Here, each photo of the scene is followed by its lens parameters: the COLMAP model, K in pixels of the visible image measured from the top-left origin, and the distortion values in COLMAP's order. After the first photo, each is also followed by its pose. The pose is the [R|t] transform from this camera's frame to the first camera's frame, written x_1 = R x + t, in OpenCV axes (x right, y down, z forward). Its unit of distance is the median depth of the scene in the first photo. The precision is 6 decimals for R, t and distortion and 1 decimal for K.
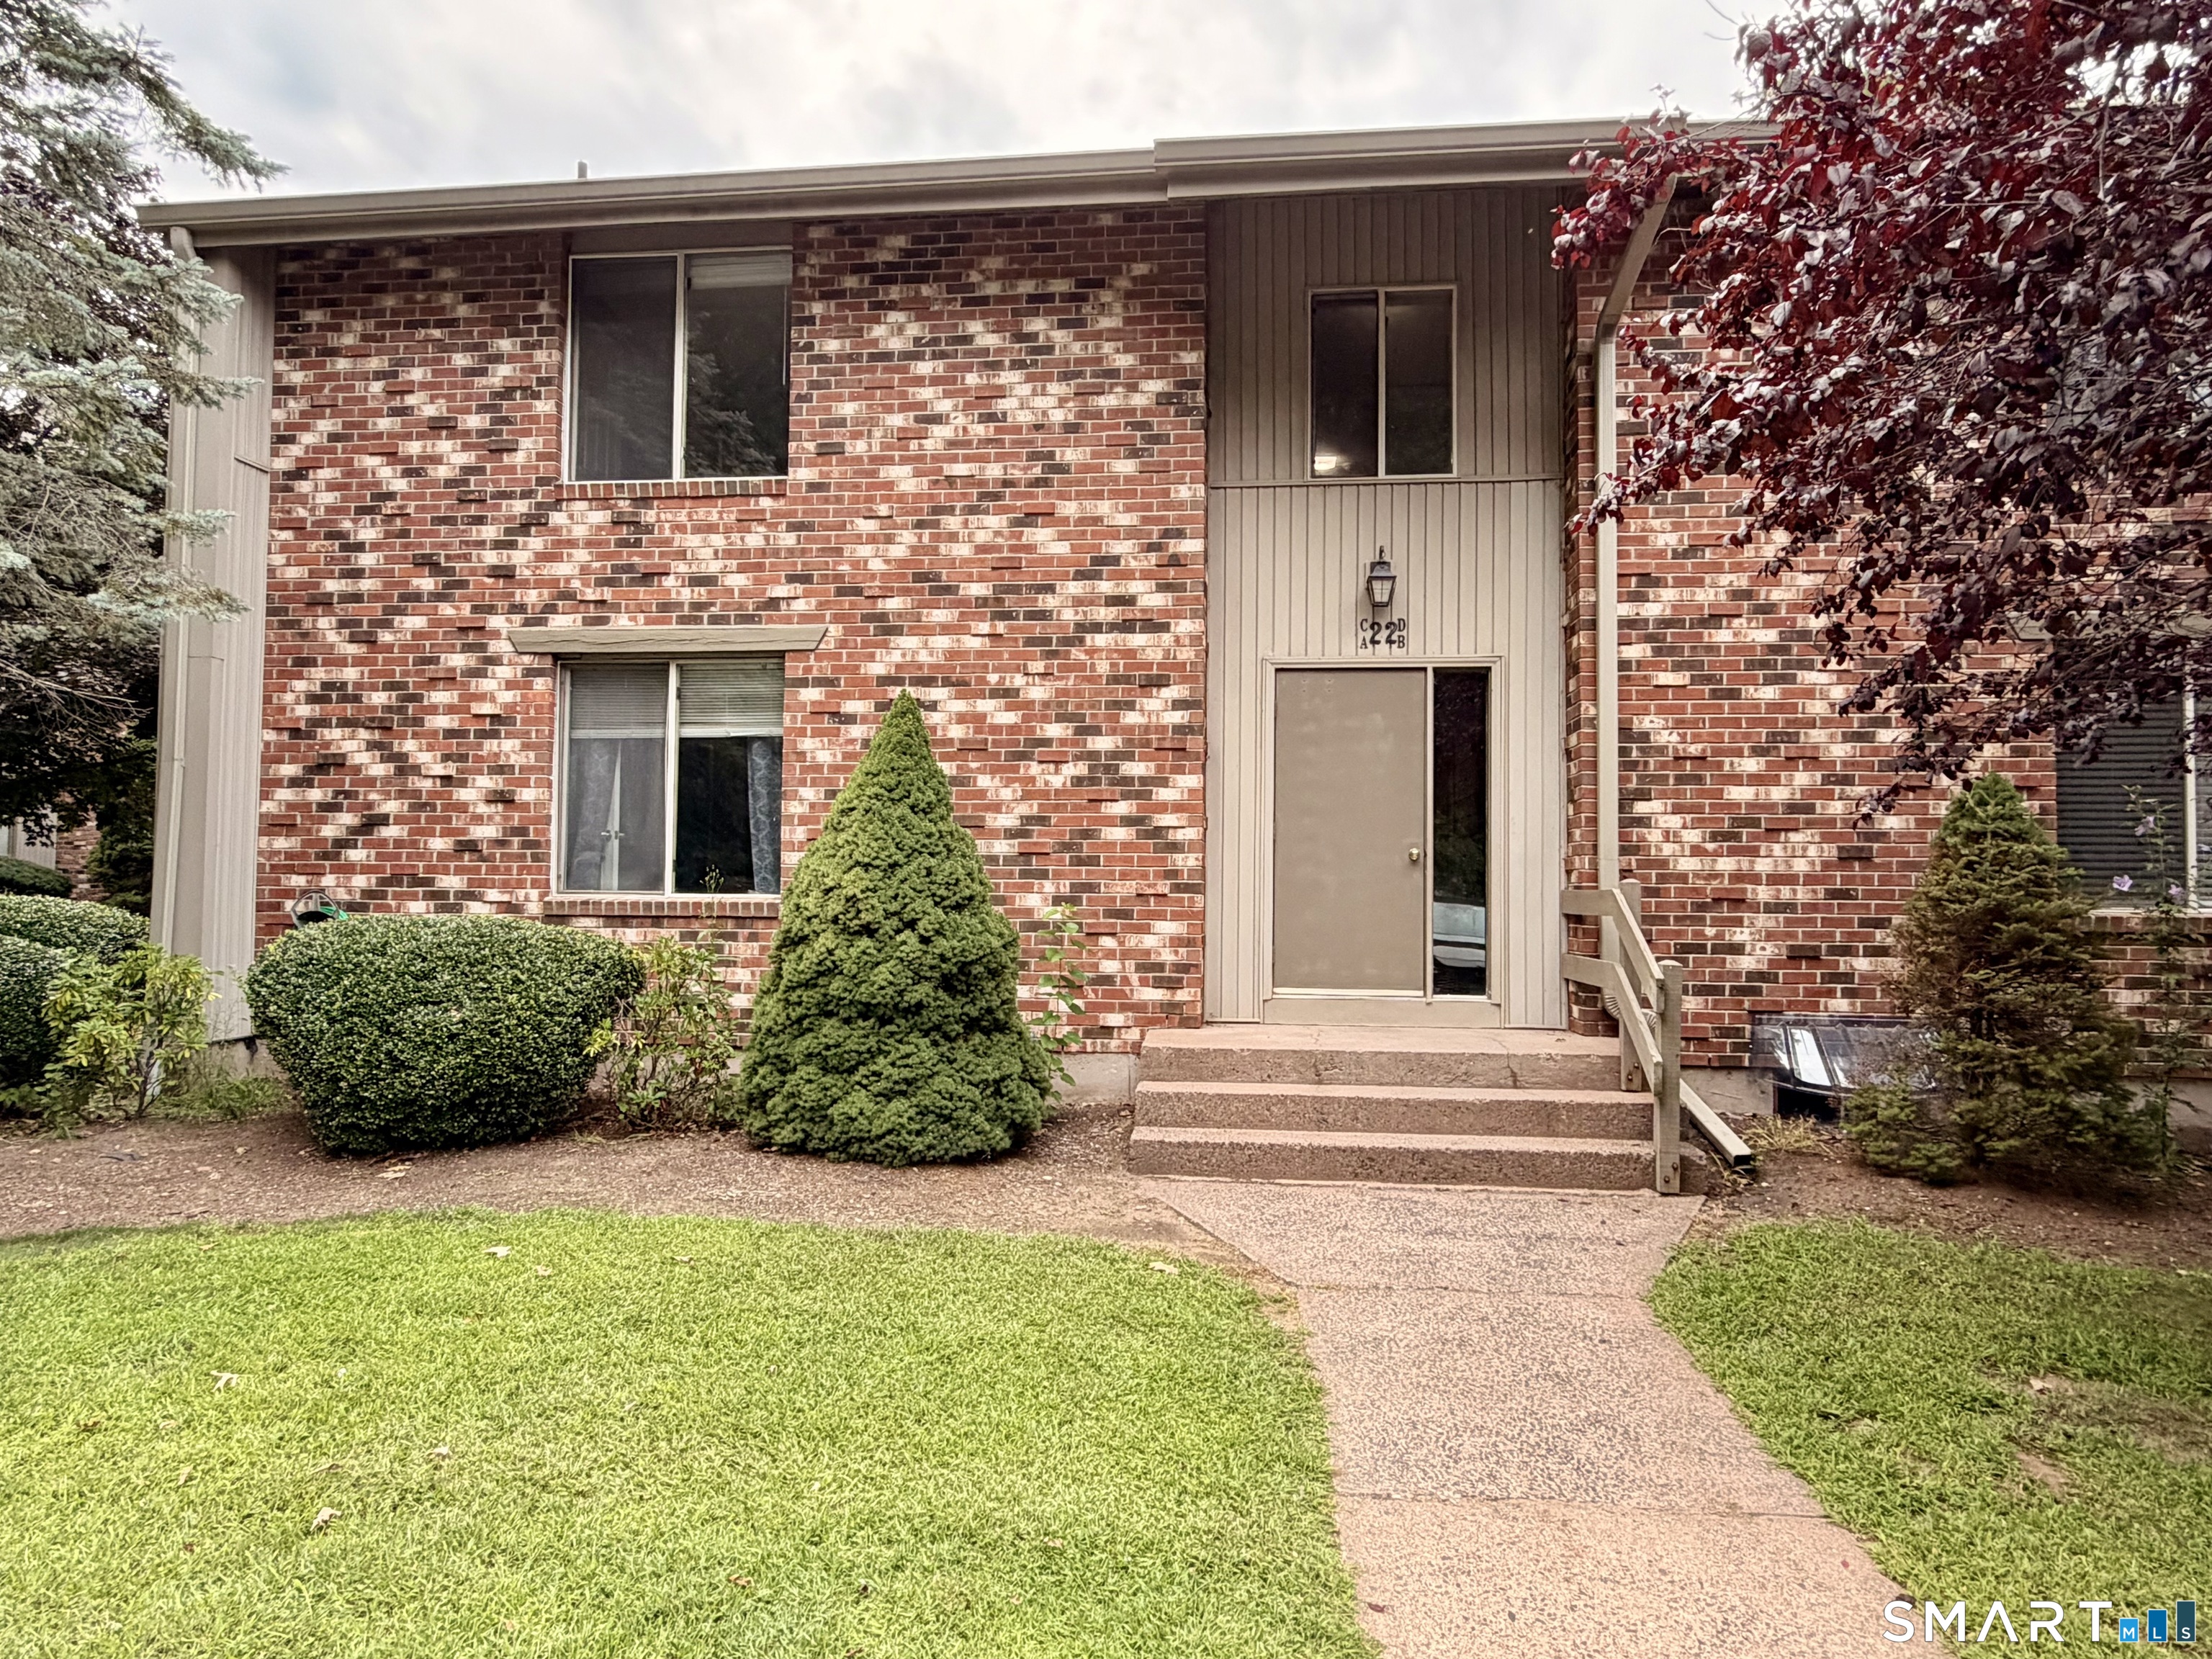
lens RADIAL K [[1340.3, 0, 1098.6], [0, 1340.3, 830.1], [0, 0, 1]] dist [-0.006299, -0.002271]
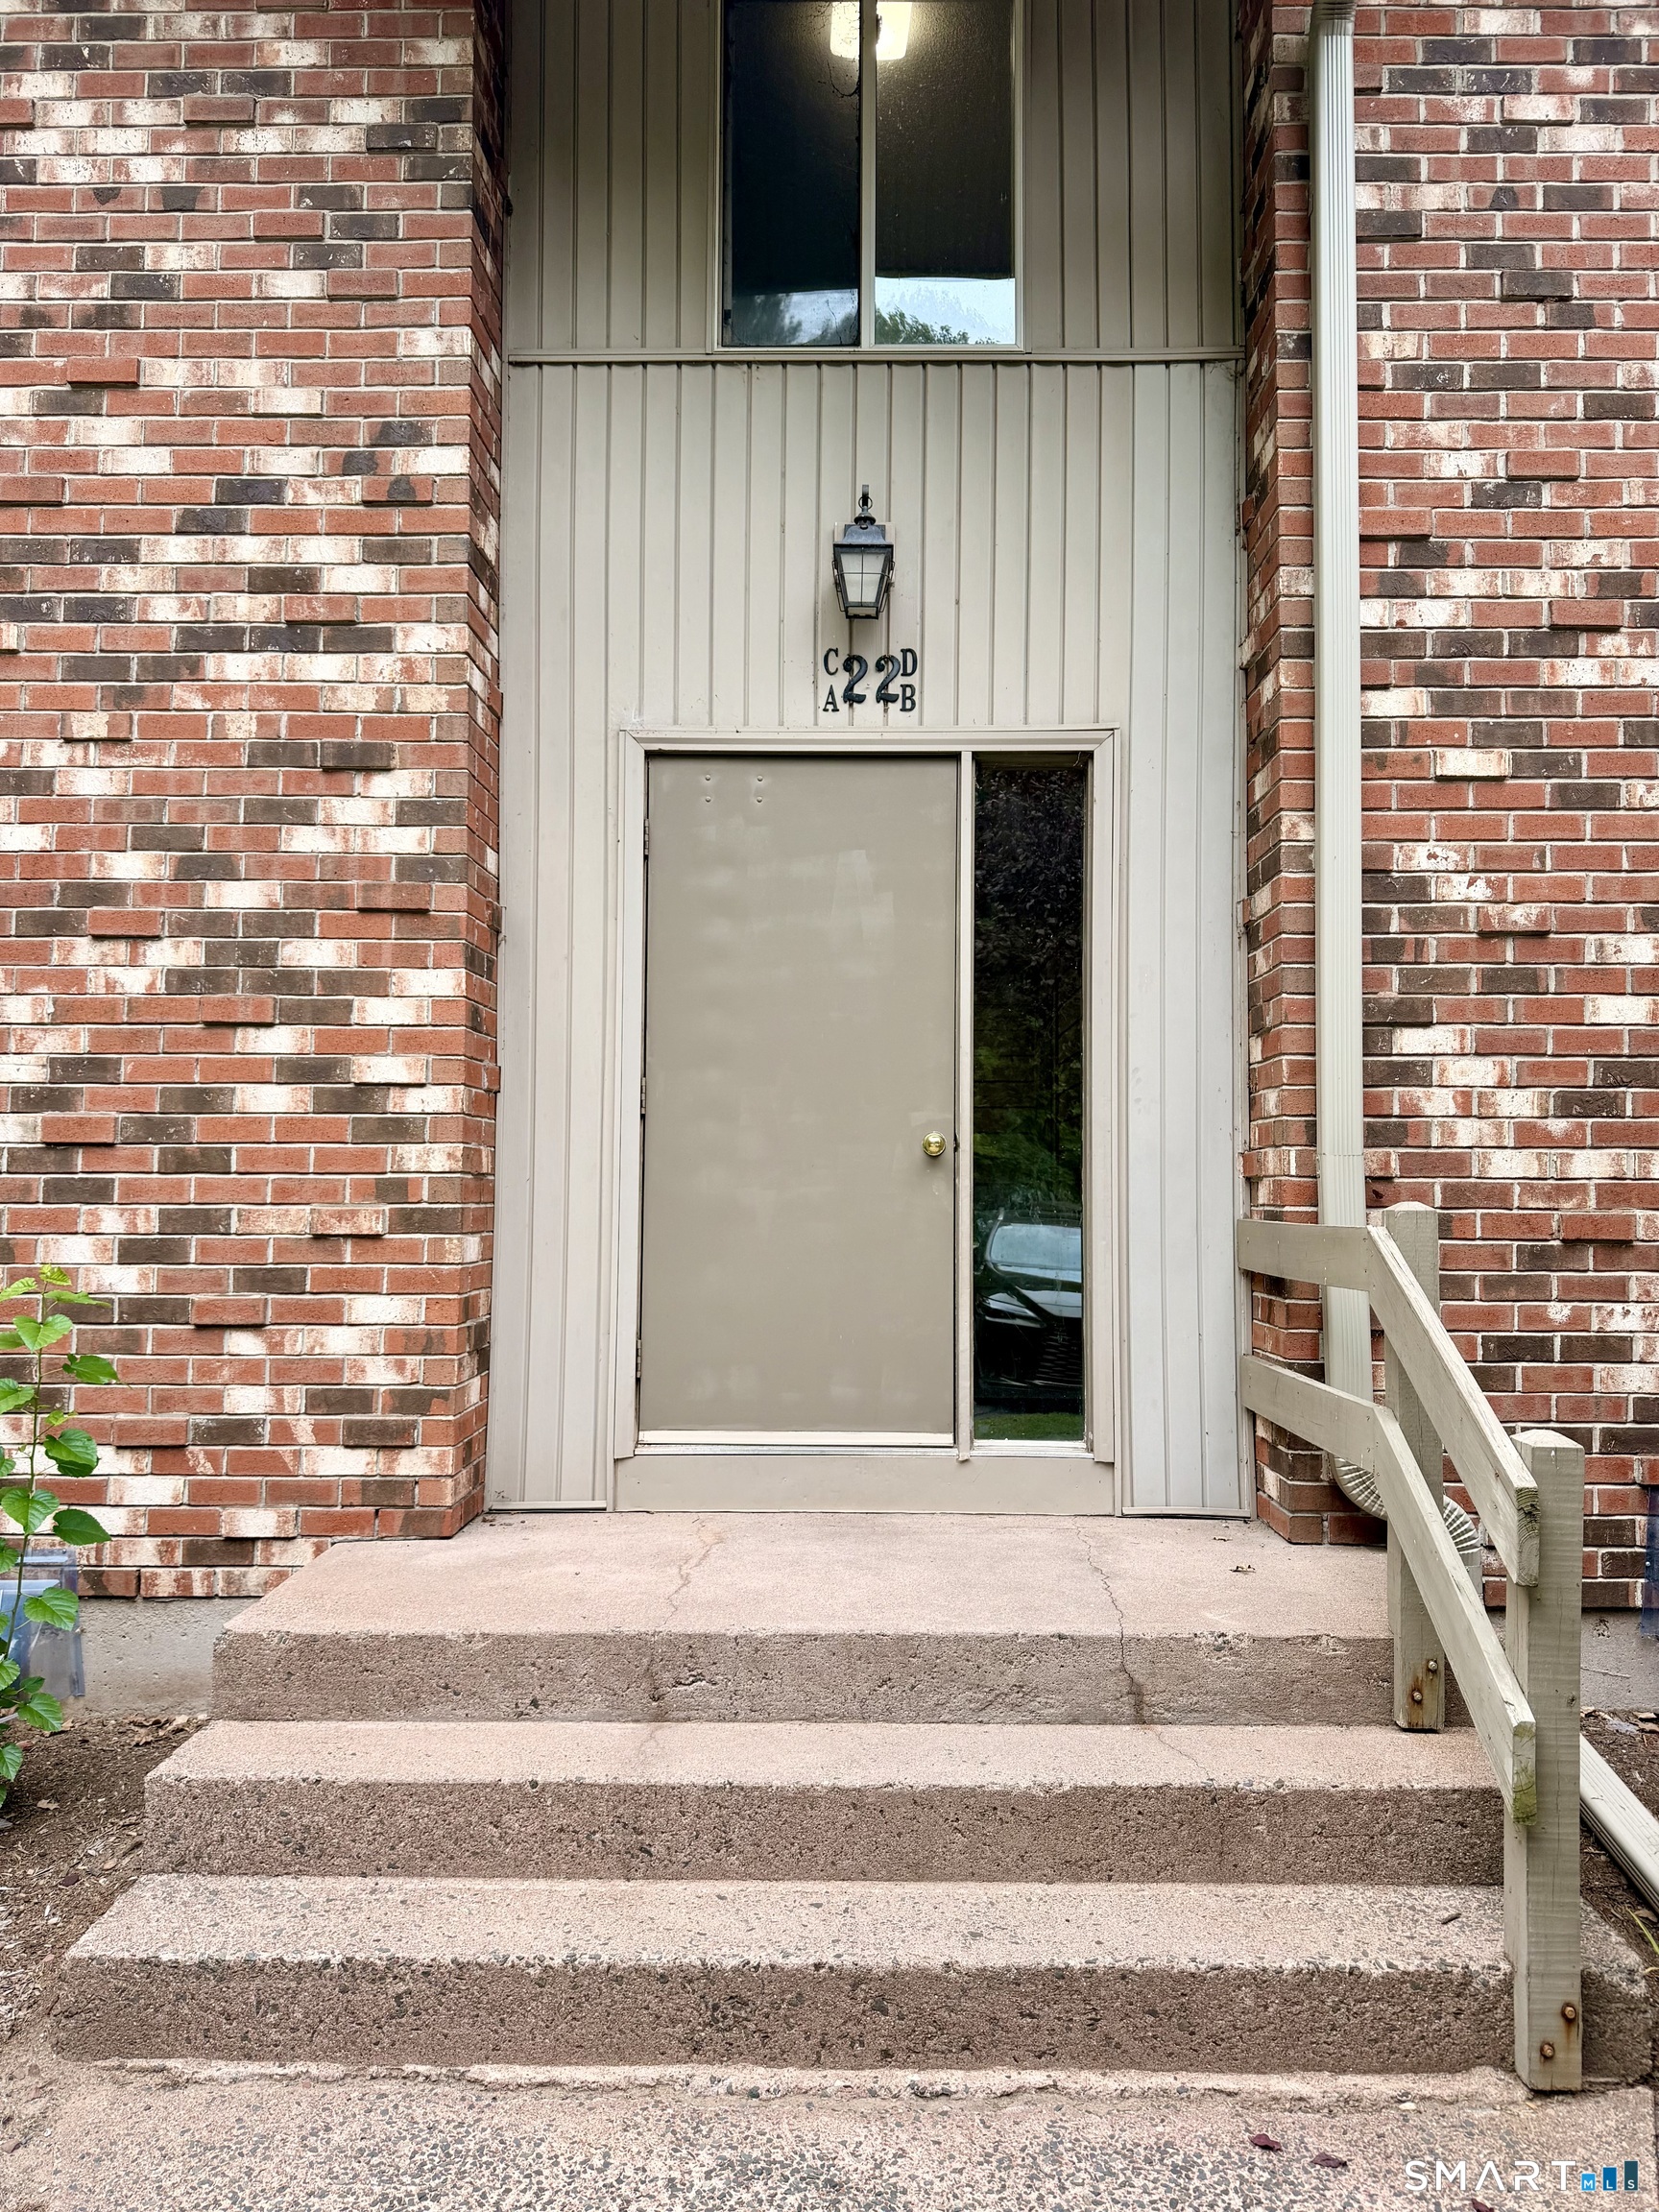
lens RADIAL K [[1564.2, 0, 835.4], [0, 1564.2, 1100.2], [0, 0, 1]] dist [0.046751, -0.066147]
pose [[0.995517, 0.001302, 0.094573, 0.151588], [0.000003, 0.999905, -0.013804, 0.010135], [-0.094582, 0.013743, 0.995422, 0.462204]]
